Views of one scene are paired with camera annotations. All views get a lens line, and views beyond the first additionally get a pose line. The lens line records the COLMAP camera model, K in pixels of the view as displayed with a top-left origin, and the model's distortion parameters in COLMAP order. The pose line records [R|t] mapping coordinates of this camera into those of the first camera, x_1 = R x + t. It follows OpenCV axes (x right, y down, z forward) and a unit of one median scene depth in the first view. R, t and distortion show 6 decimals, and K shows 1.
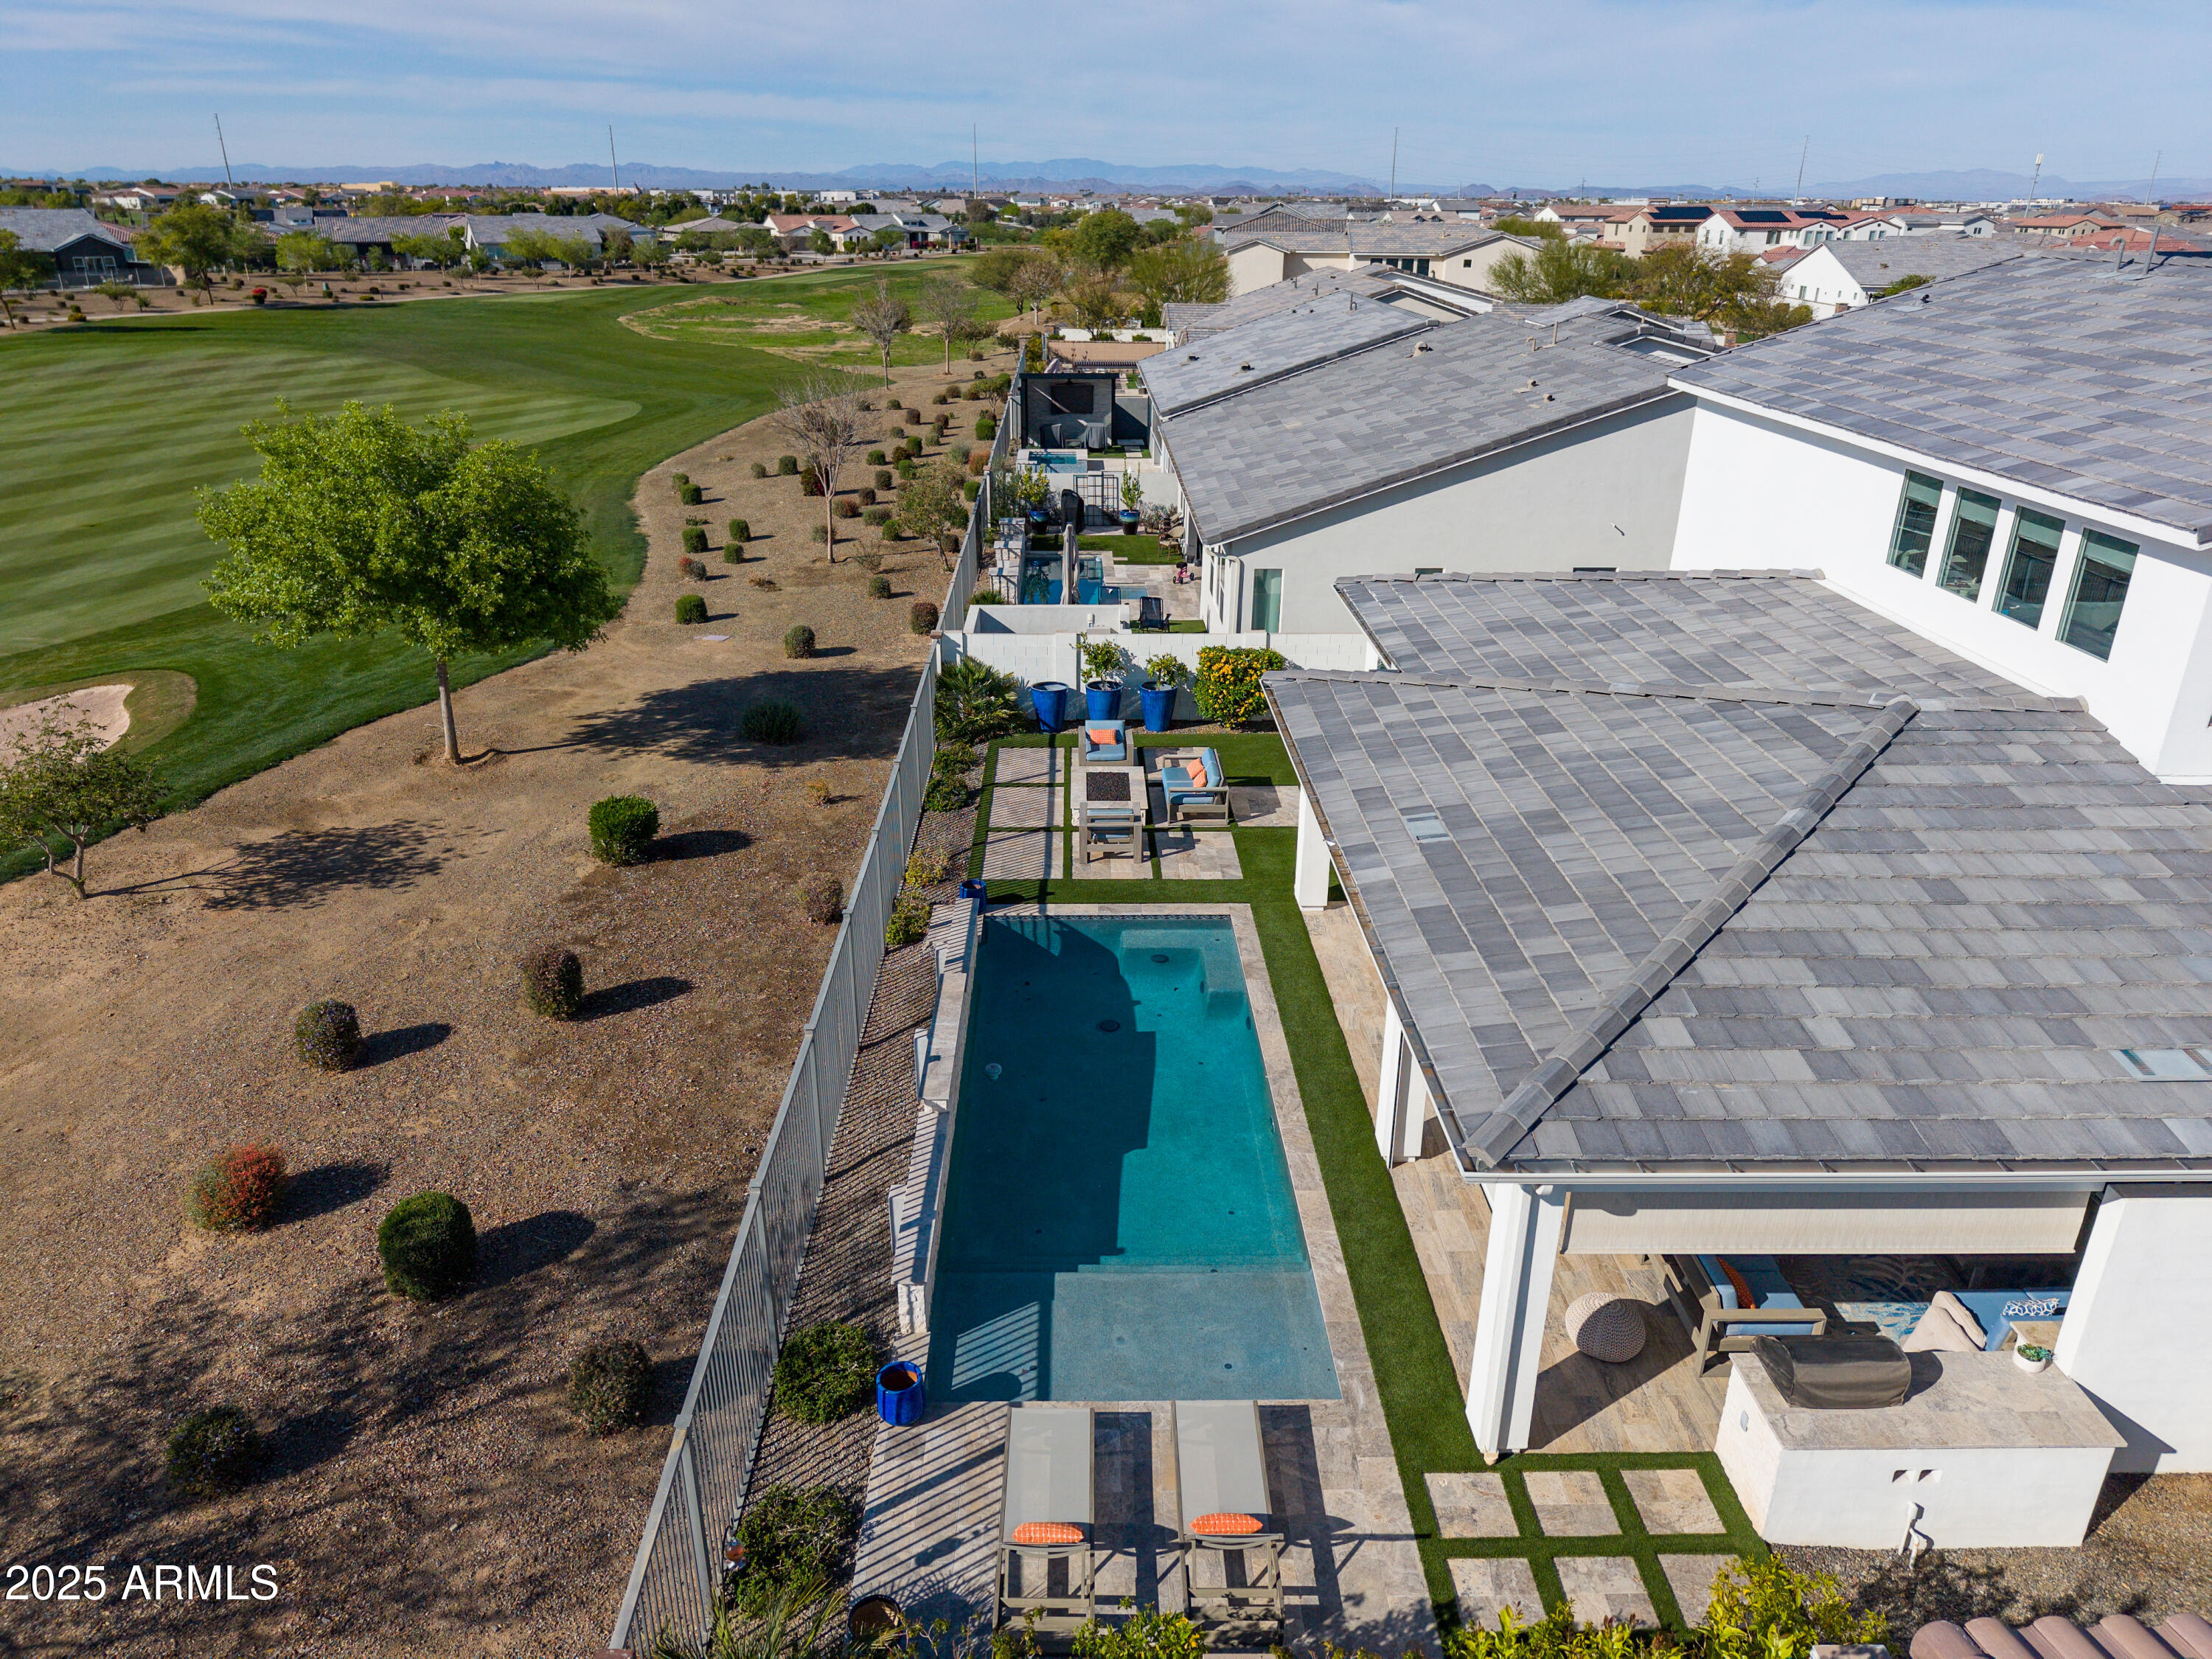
lens RADIAL K [[1478.0, 0, 1098.8], [0, 1478.0, 836.9], [0, 0, 1]] dist [0.018705, -0.016841]
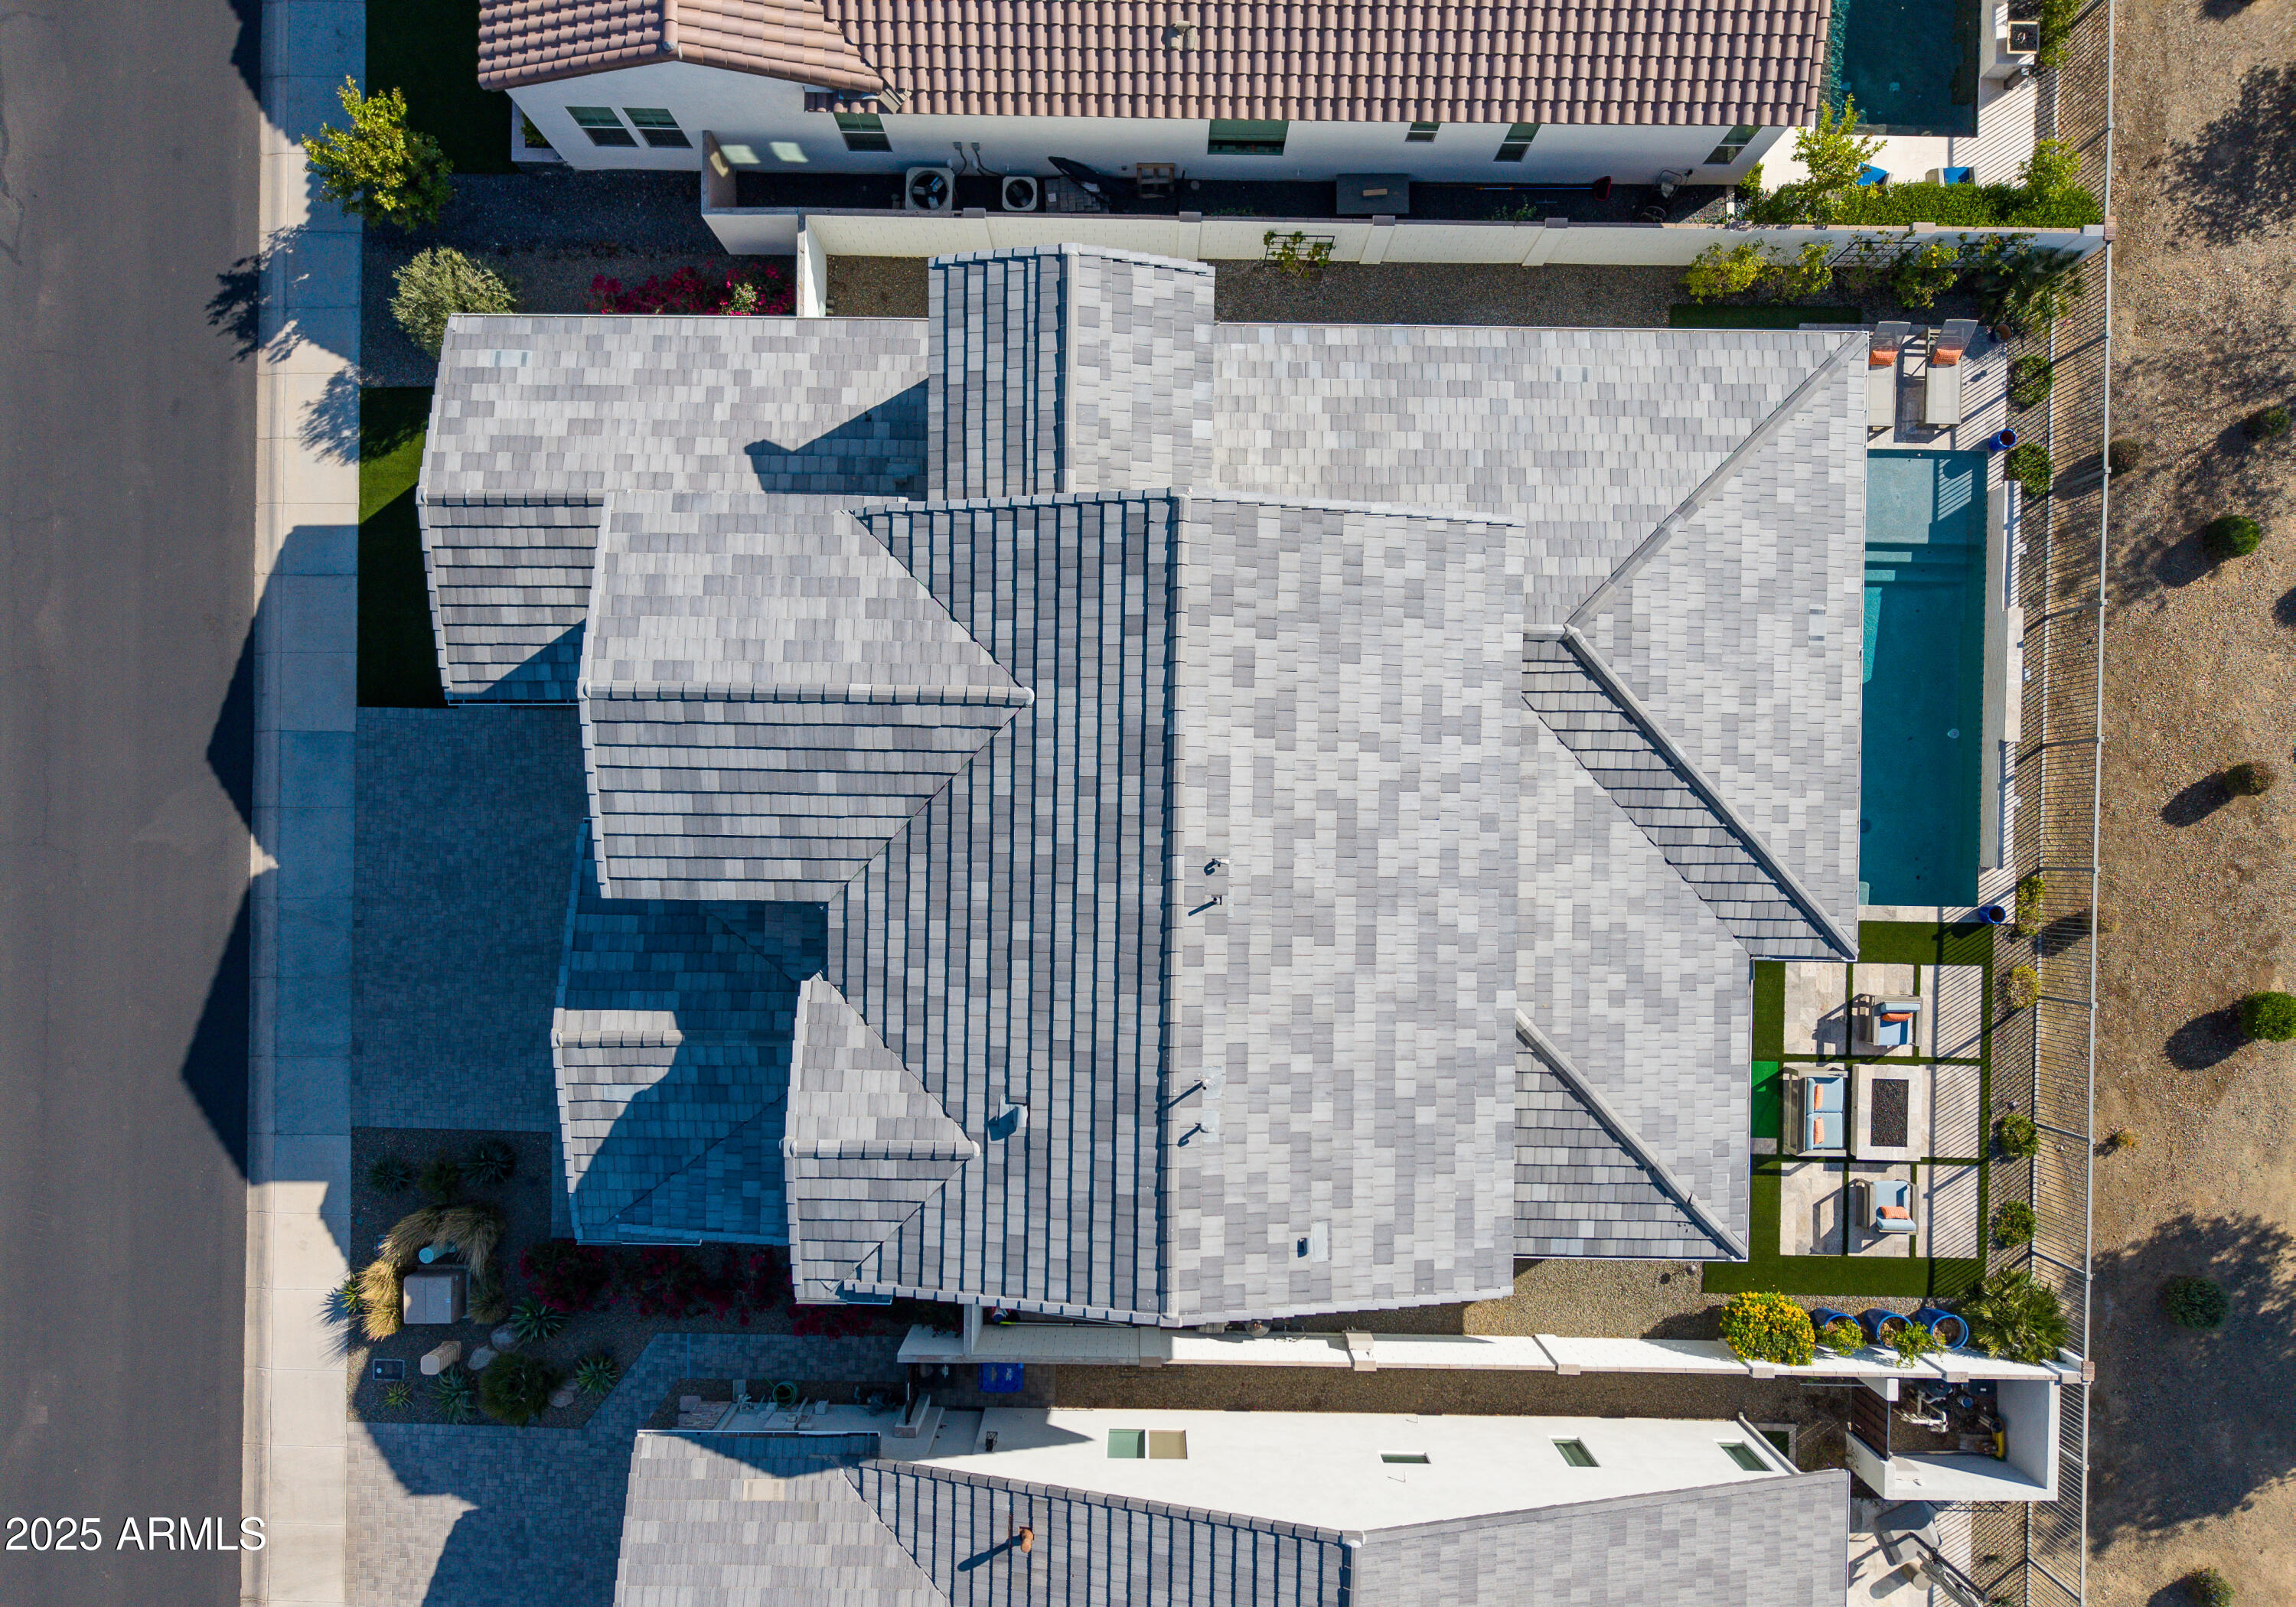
lens RADIAL K [[1498.6, 0, 1147.3], [0, 1498.6, 869.3], [0, 0, 1]] dist [0.059505, -0.064008]
pose [[-0.999500, -0.031489, -0.002837, 0.844631], [0.010007, -0.400184, 0.916380, -1.484970], [-0.029991, 0.915893, 0.400300, 0.467327]]
